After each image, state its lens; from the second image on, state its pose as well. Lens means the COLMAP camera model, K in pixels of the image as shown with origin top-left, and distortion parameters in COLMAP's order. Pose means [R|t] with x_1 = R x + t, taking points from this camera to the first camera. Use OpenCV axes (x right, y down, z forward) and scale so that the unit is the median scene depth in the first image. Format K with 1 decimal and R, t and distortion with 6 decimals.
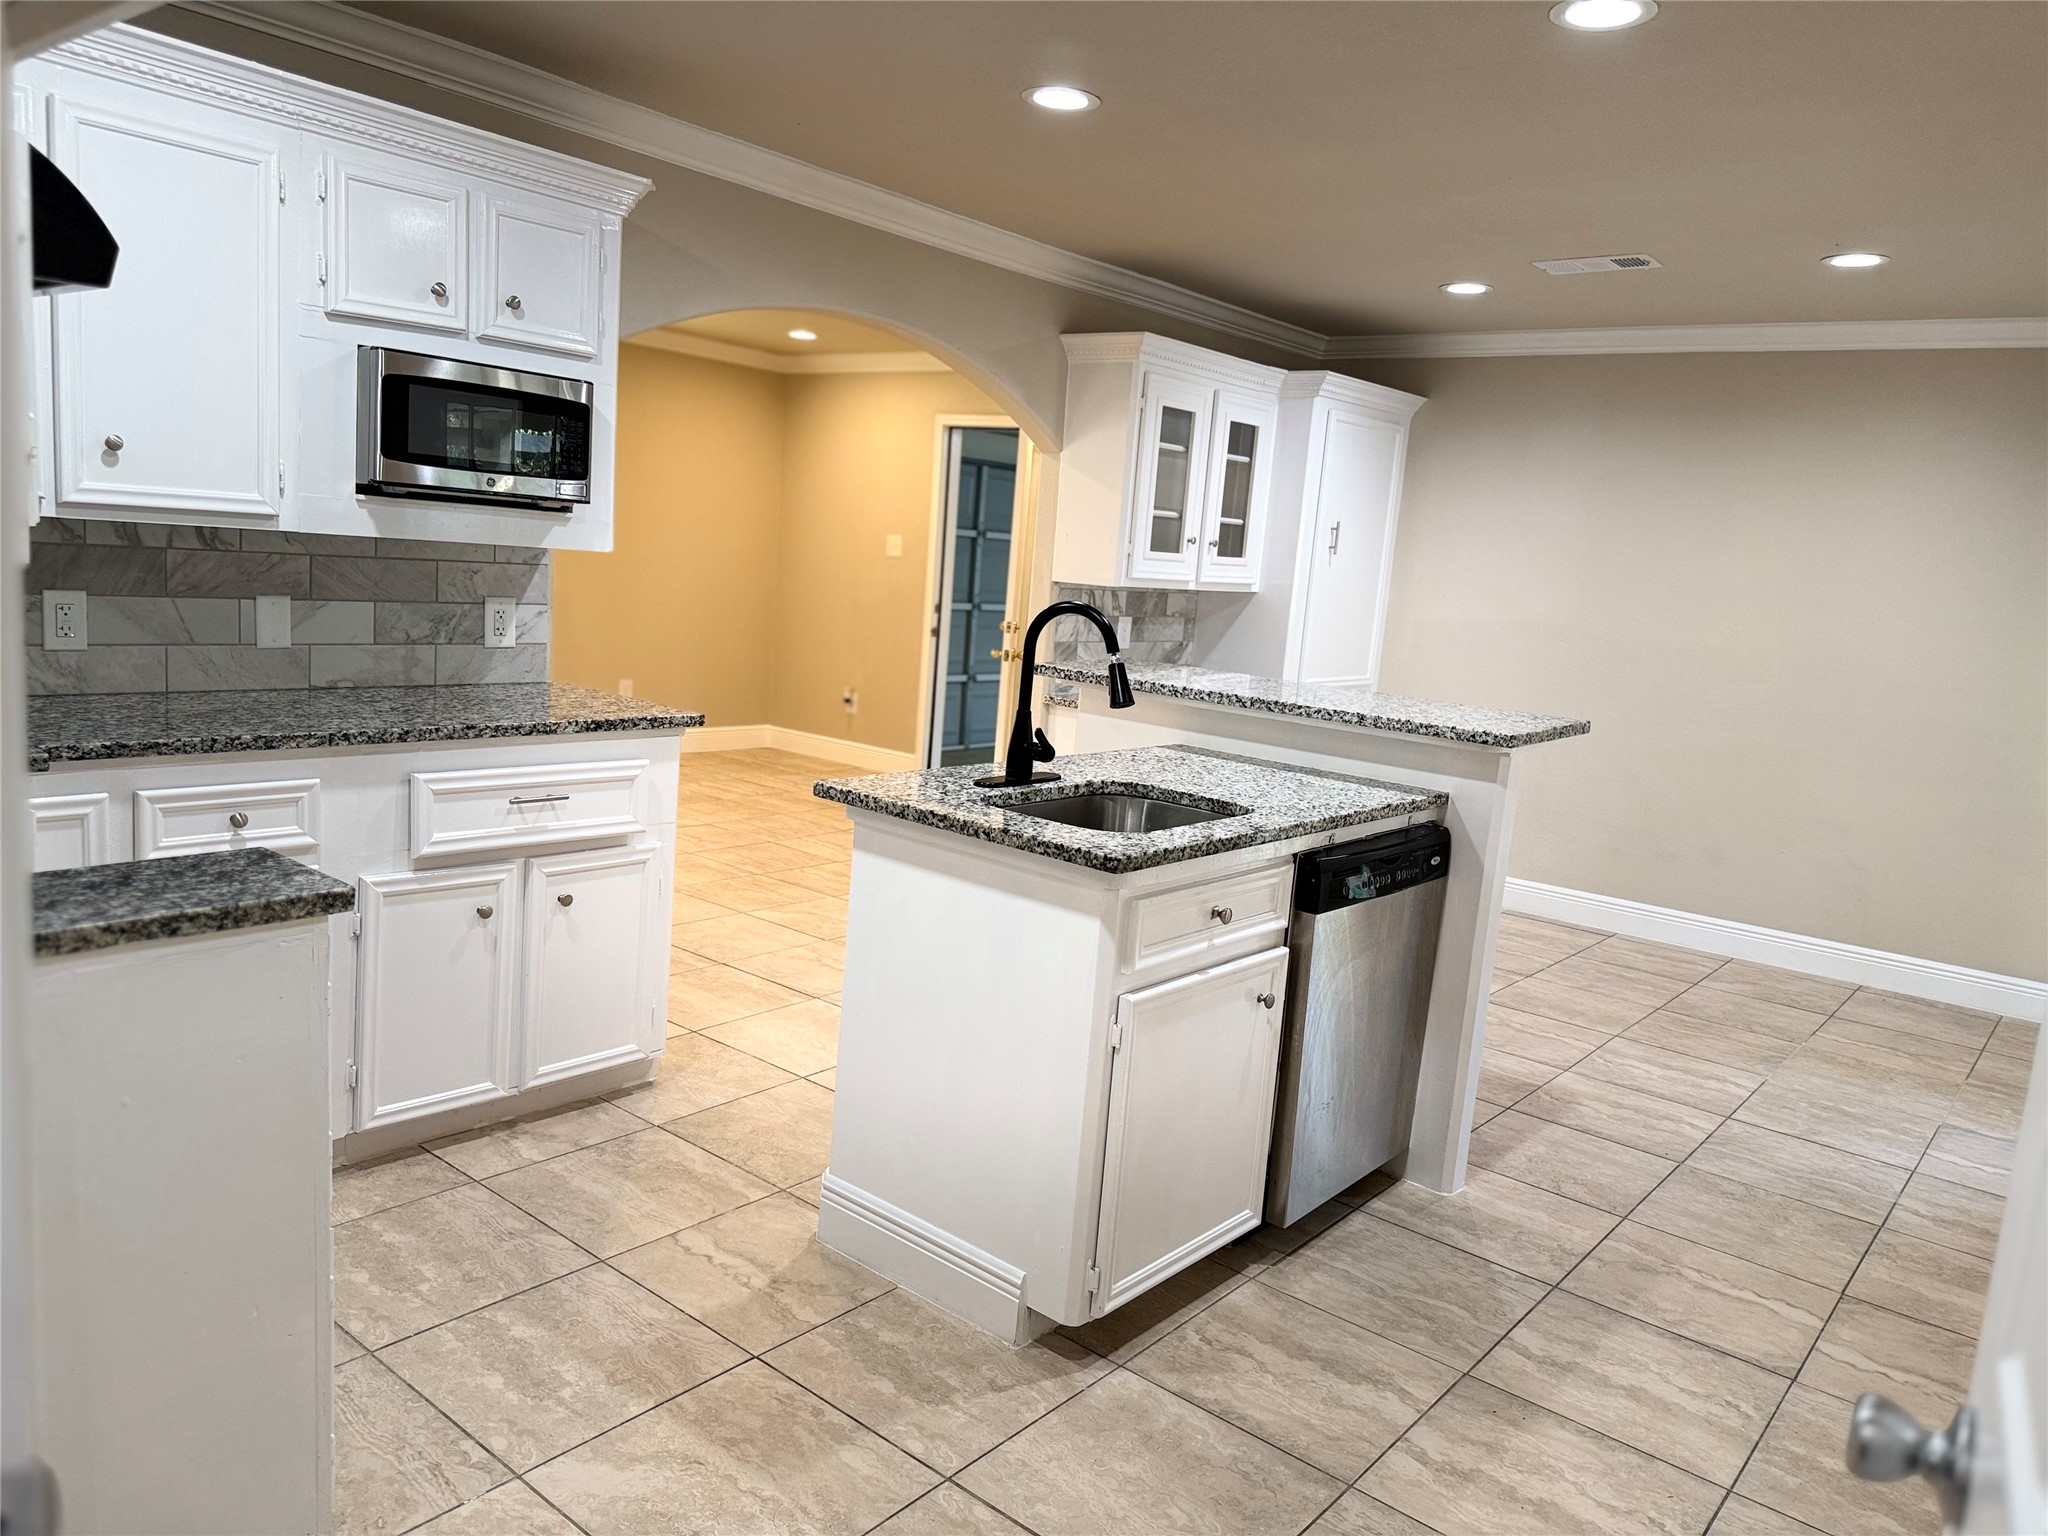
lens RADIAL K [[1435.6, 0, 1037.8], [0, 1435.6, 768.7], [0, 0, 1]] dist [0.084416, -0.127284]
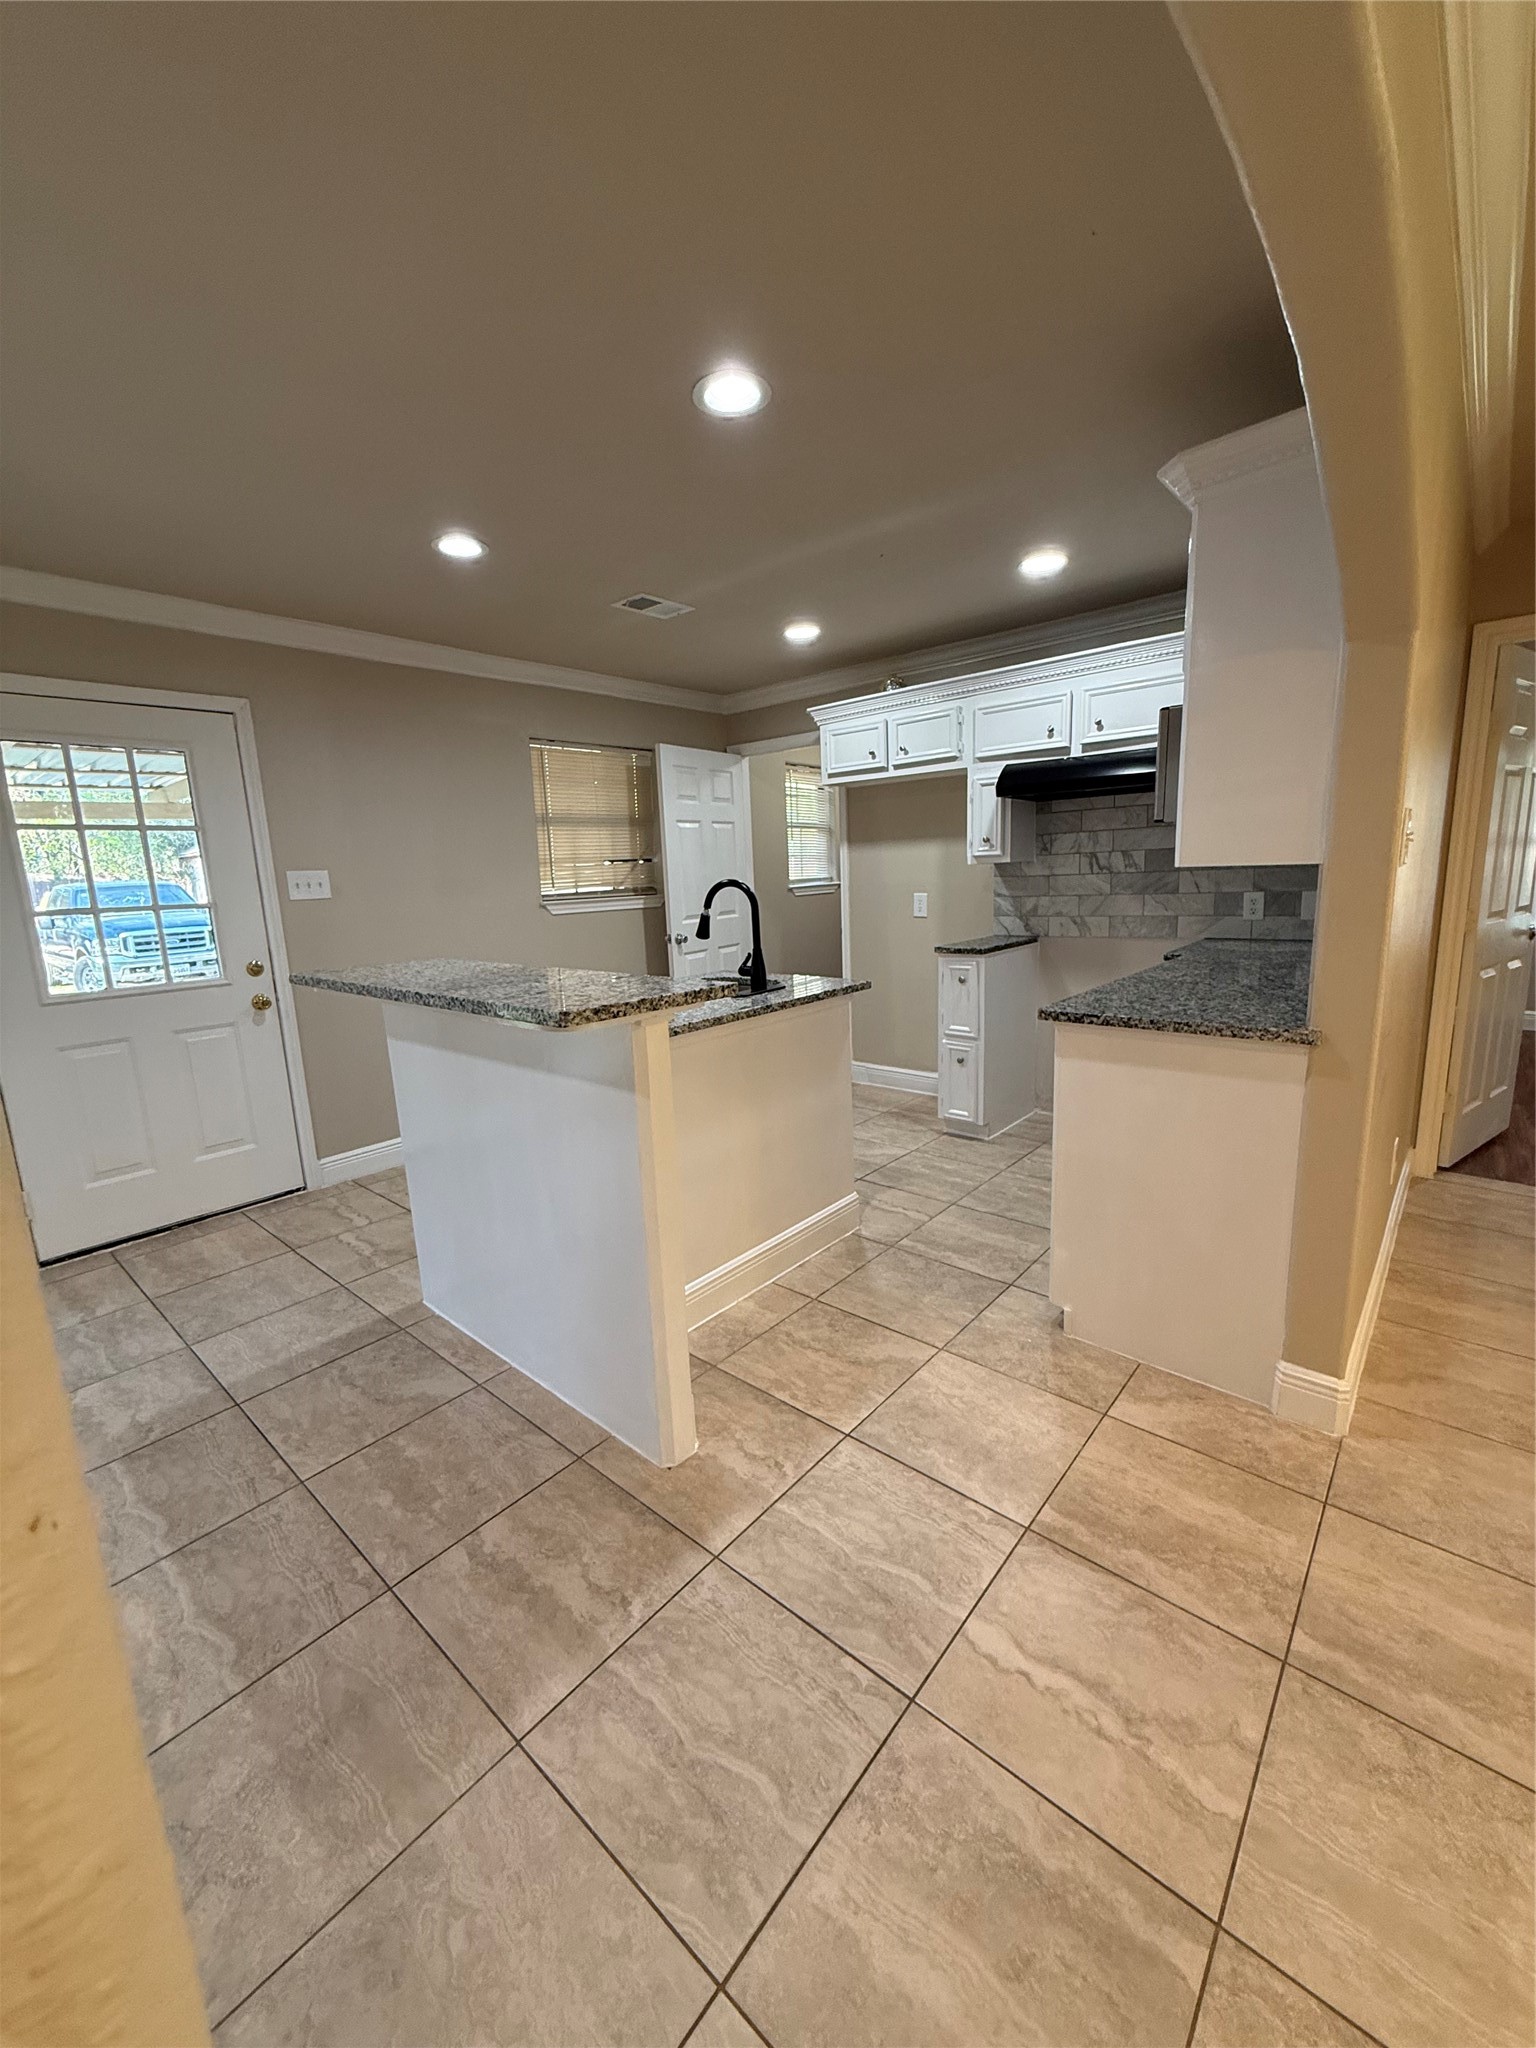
lens RADIAL K [[811.1, 0, 768.0], [0, 811.1, 1024.0], [0, 0, 1]] dist [-0.000947, -0.000163]
pose [[-0.998809, -0.044694, 0.019548, -0.035589], [-0.035201, 0.937760, 0.345495, -0.229933], [-0.033773, 0.344396, -0.938217, 1.560933]]
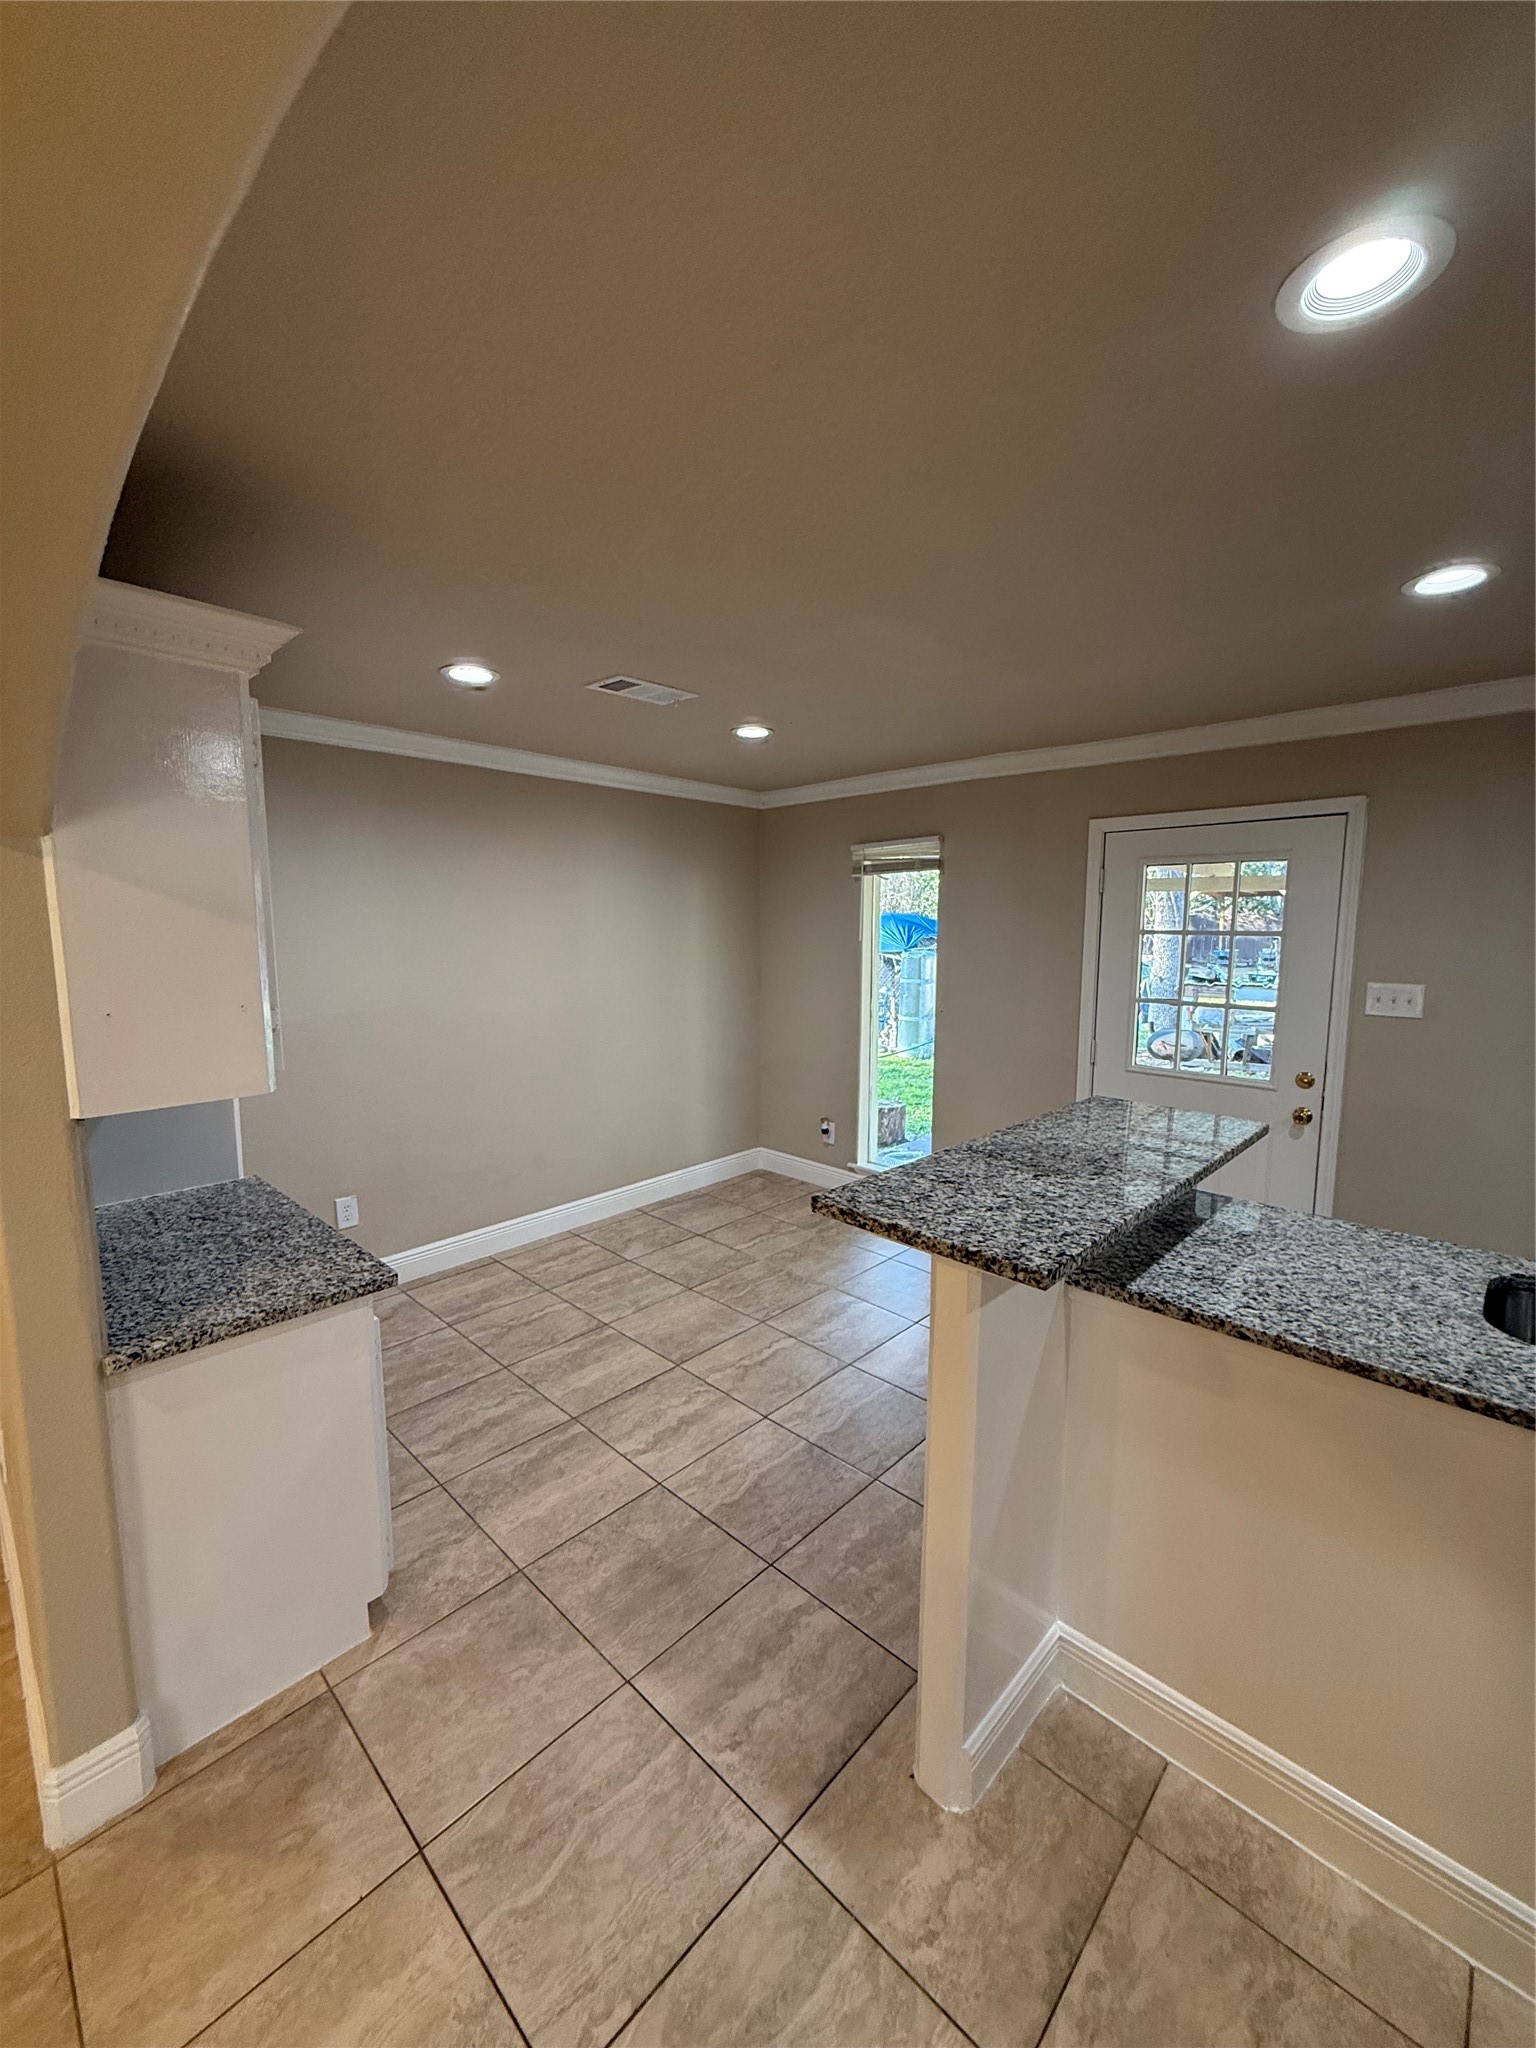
lens RADIAL K [[816.7, 0, 764.3], [0, 816.7, 1021.4], [0, 0, 1]] dist [-0.002770, -0.000149]
pose [[0.077006, -0.194590, 0.977857, -0.327215], [0.160041, 0.970464, 0.180515, -0.262117], [-0.984102, 0.142597, 0.105874, 1.147578]]
